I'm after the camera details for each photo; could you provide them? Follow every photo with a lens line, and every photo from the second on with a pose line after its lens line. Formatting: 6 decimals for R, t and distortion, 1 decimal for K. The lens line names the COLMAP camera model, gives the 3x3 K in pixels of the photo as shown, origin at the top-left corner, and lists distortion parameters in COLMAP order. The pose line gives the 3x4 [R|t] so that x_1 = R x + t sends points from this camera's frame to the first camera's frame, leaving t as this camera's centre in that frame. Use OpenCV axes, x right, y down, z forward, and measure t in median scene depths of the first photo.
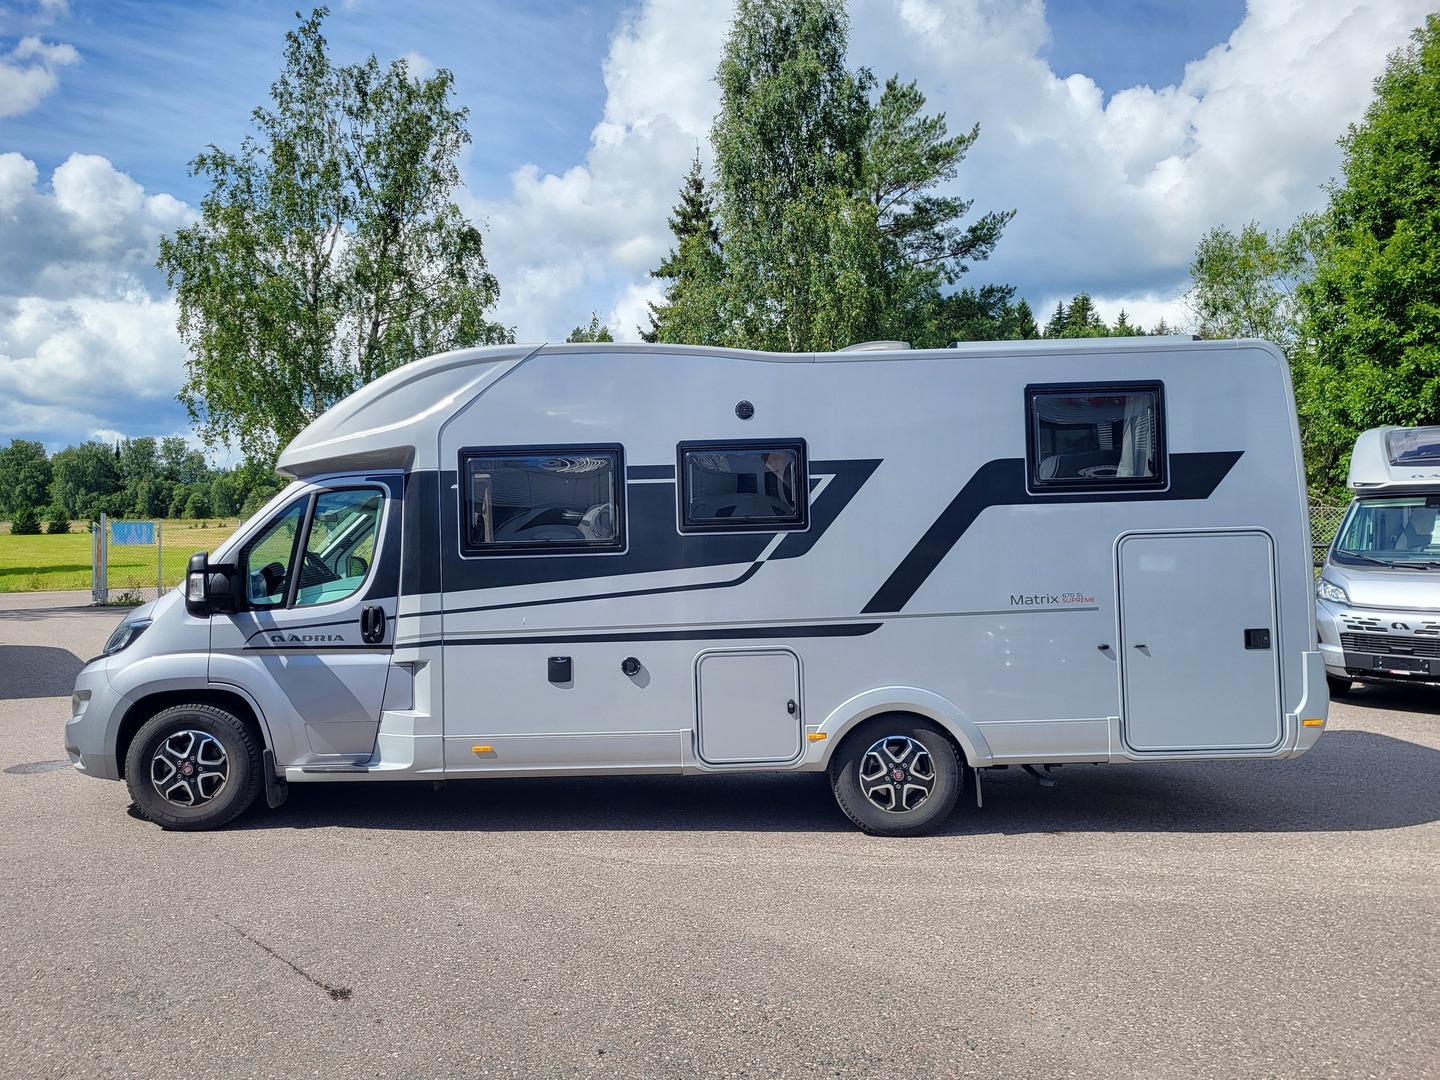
lens RADIAL K [[1100.9, 0, 720.0], [0, 1100.9, 540.0], [0, 0, 1]] dist [0.029251, 0.001568]
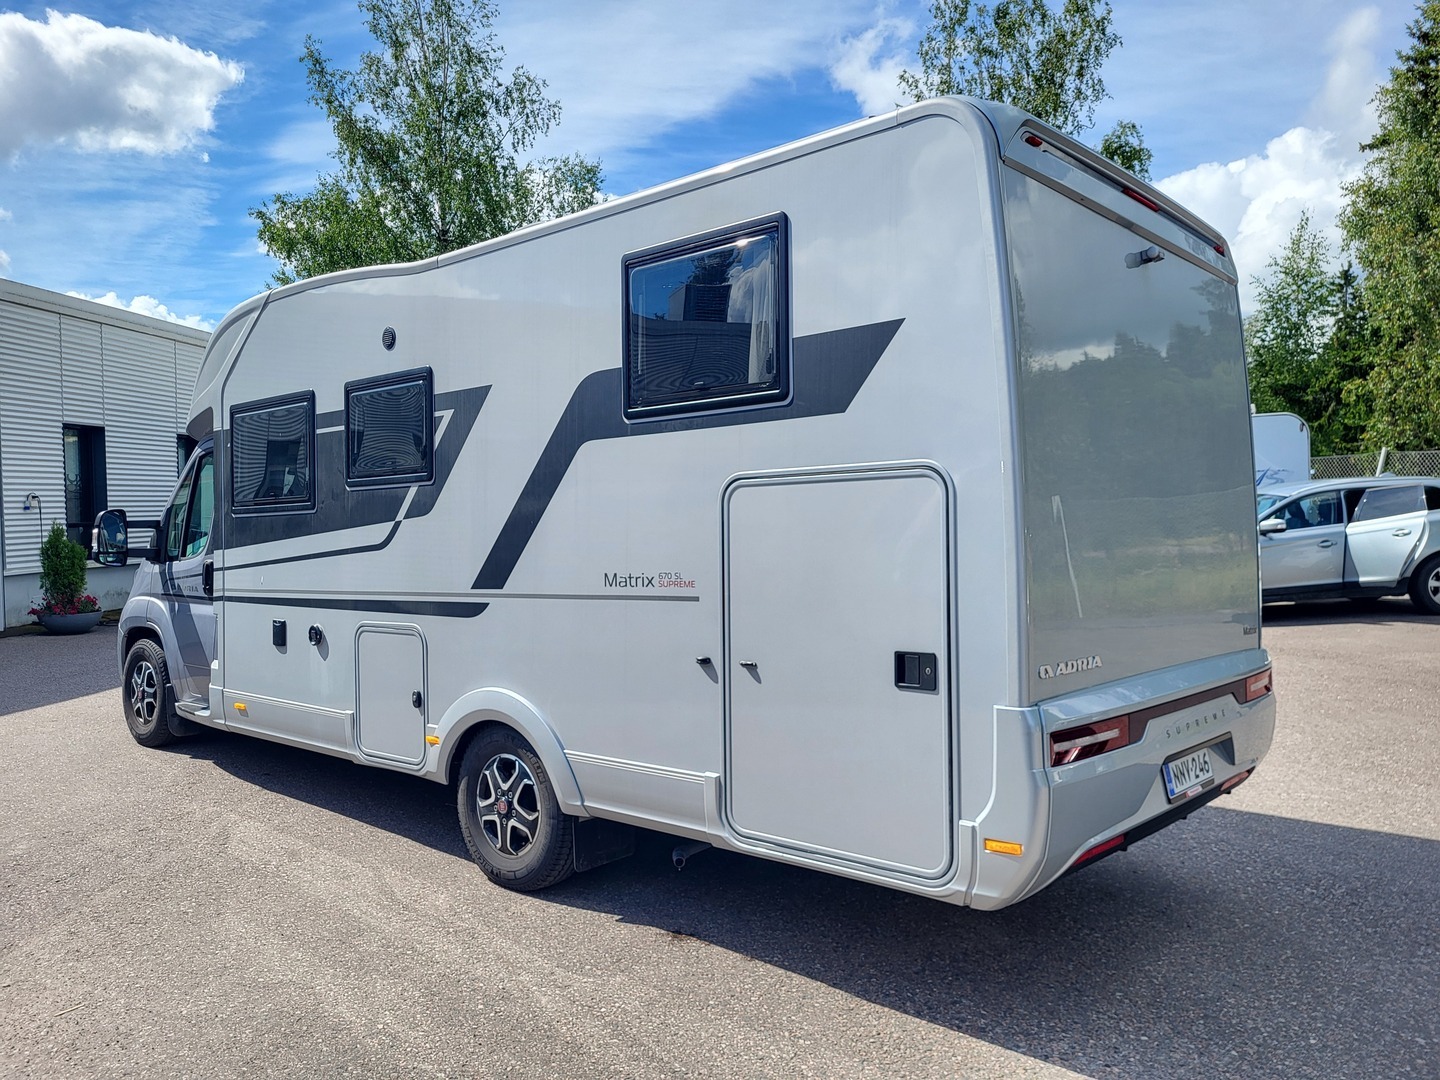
lens RADIAL K [[1114.8, 0, 720.0], [0, 1114.8, 540.0], [0, 0, 1]] dist [0.006938, -0.007004]
pose [[0.738312, 0.017019, -0.674244, 0.776734], [0.011944, 0.999195, 0.038301, 0.004744], [0.674353, -0.036331, 0.737514, 0.544160]]
